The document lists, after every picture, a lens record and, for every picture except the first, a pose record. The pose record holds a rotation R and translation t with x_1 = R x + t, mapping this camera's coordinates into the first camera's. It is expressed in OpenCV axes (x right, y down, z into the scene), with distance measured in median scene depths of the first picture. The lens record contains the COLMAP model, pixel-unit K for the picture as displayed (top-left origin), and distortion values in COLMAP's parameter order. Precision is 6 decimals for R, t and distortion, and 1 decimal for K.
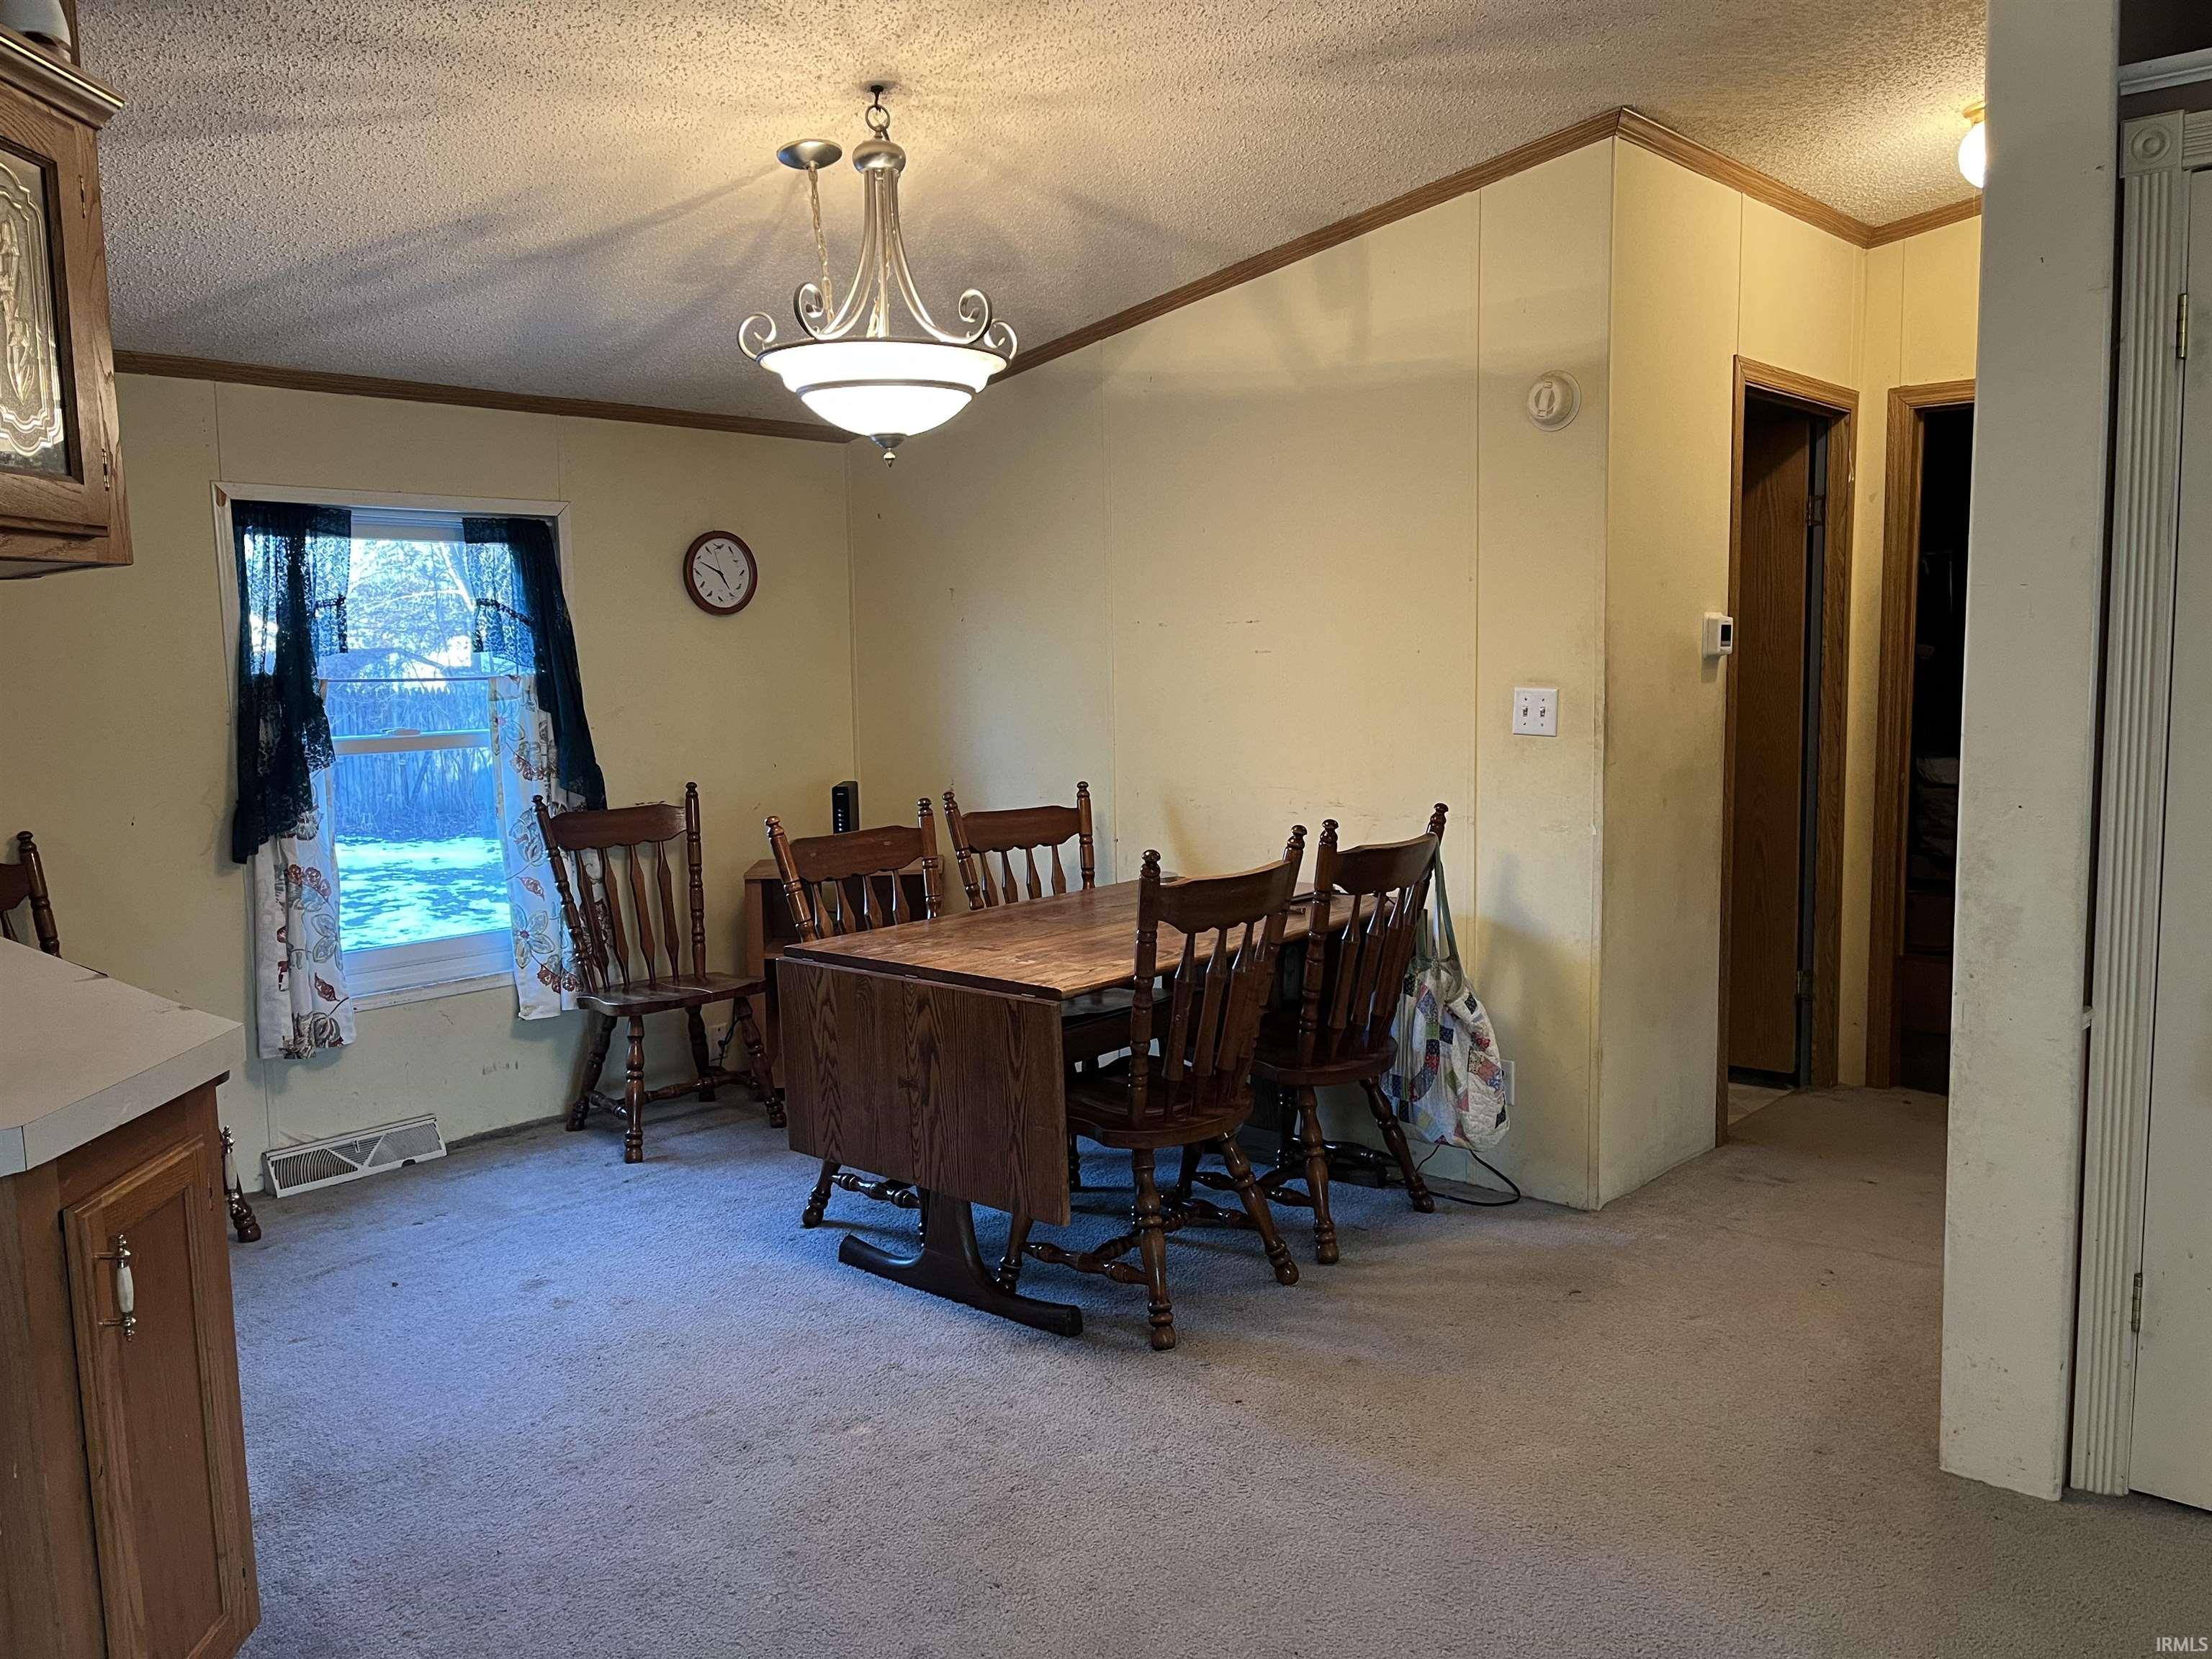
lens RADIAL K [[1676.2, 0, 1099.7], [0, 1676.2, 825.0], [0, 0, 1]] dist [0.077575, -0.109818]
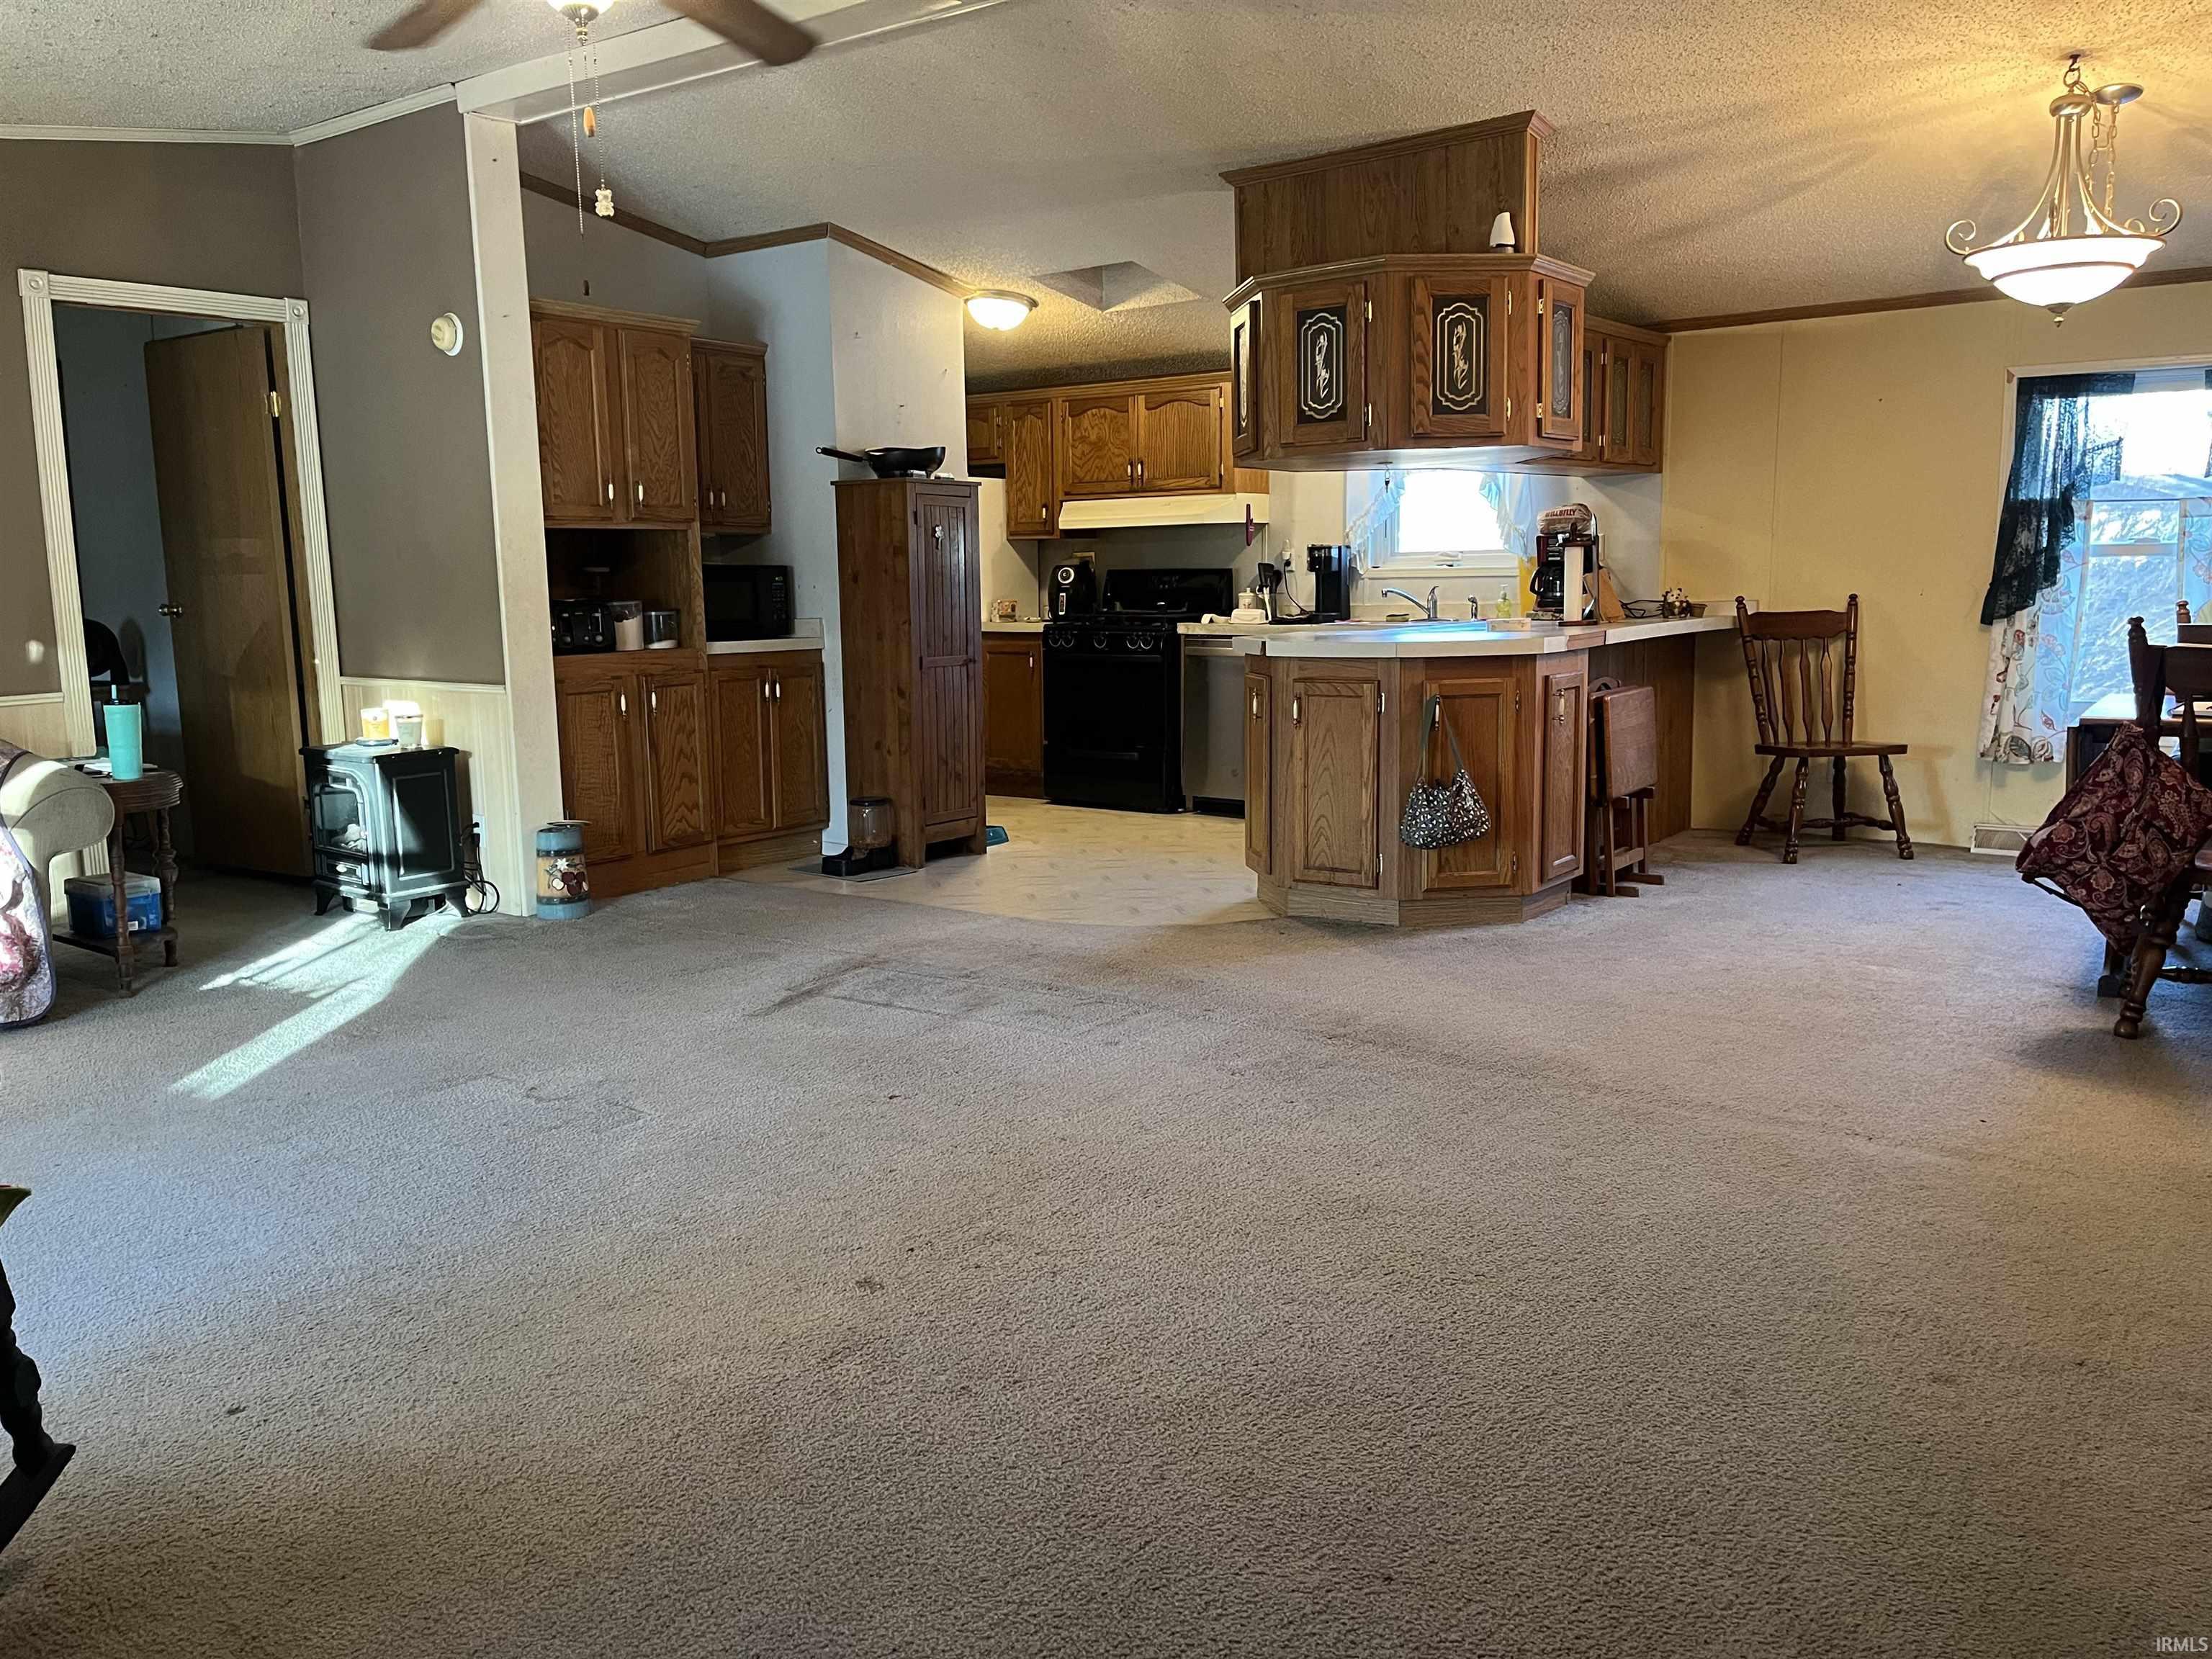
lens RADIAL K [[1664.9, 0, 1093.9], [0, 1664.9, 824.4], [0, 0, 1]] dist [0.083851, -0.110470]
pose [[0.106937, 0.165859, -0.980334, 0.962809], [-0.089694, 0.983577, 0.156624, 0.033684], [0.990212, 0.071182, 0.120057, 0.059593]]
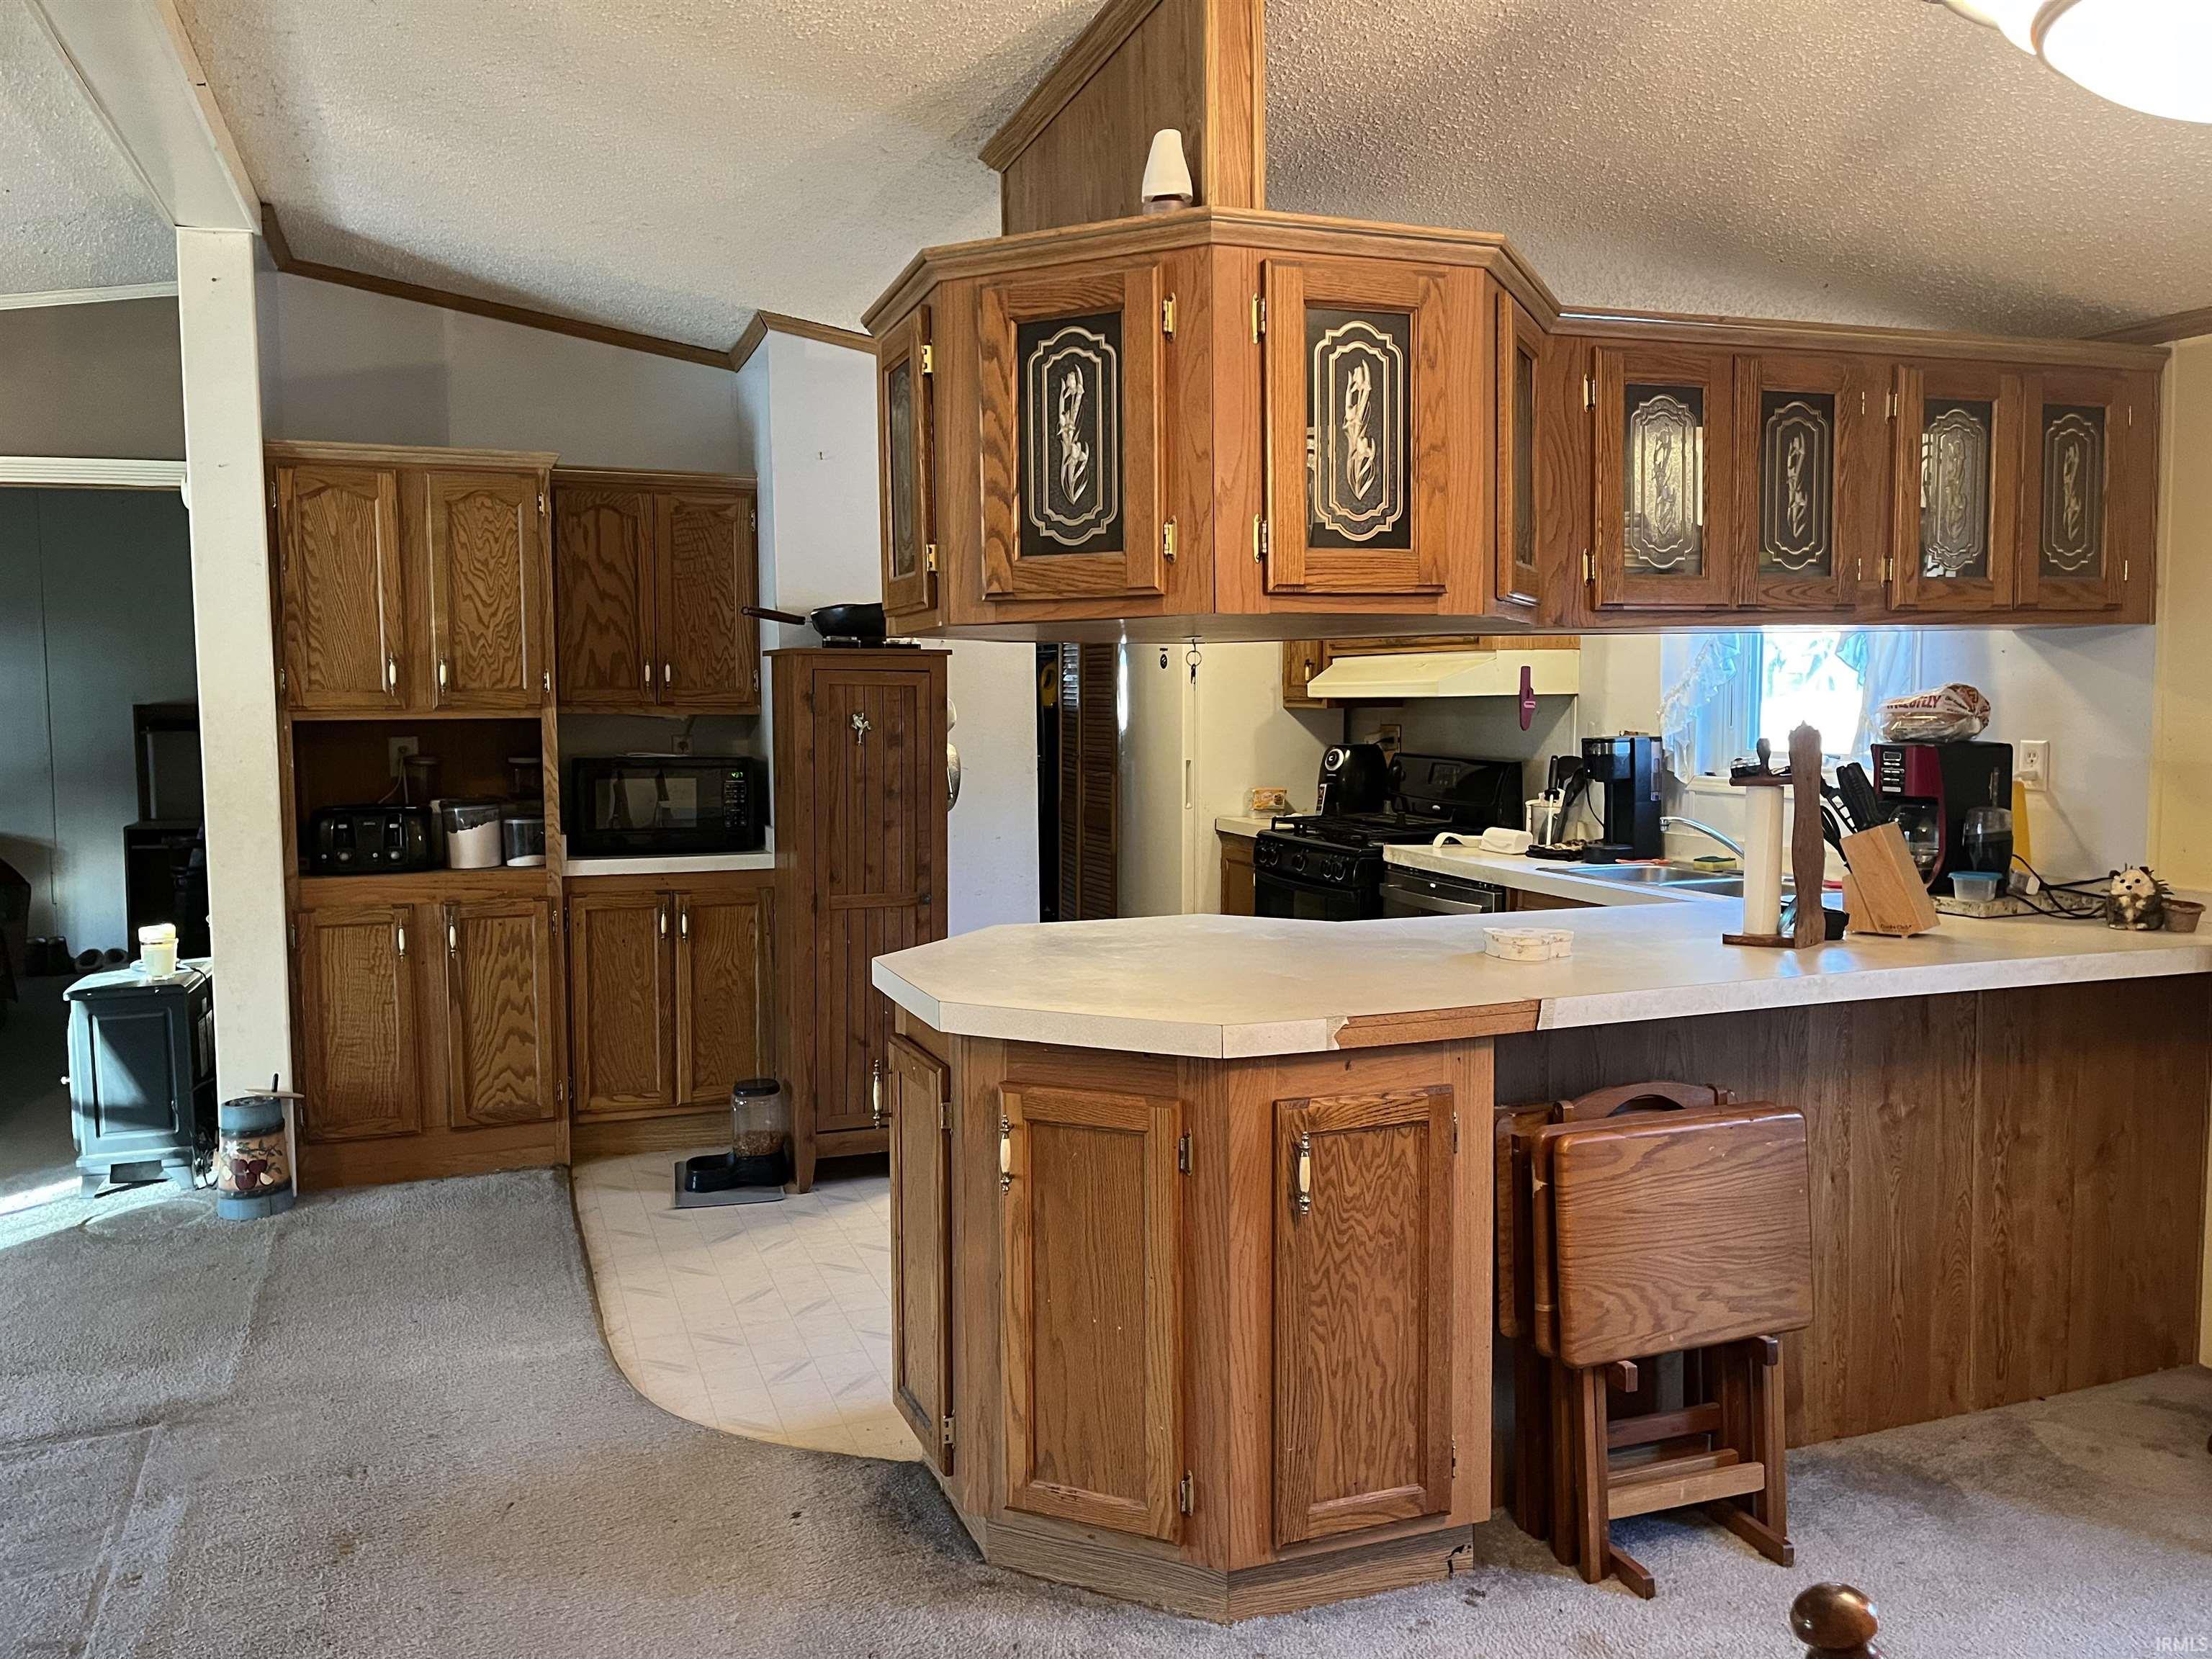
lens RADIAL K [[1664.9, 0, 1093.9], [0, 1664.9, 824.4], [0, 0, 1]] dist [0.083851, -0.110470]
pose [[-0.449187, 0.092370, -0.888650, 0.261236], [-0.079062, 0.986629, 0.142518, -0.085326], [0.889933, 0.134276, -0.435878, 0.743212]]
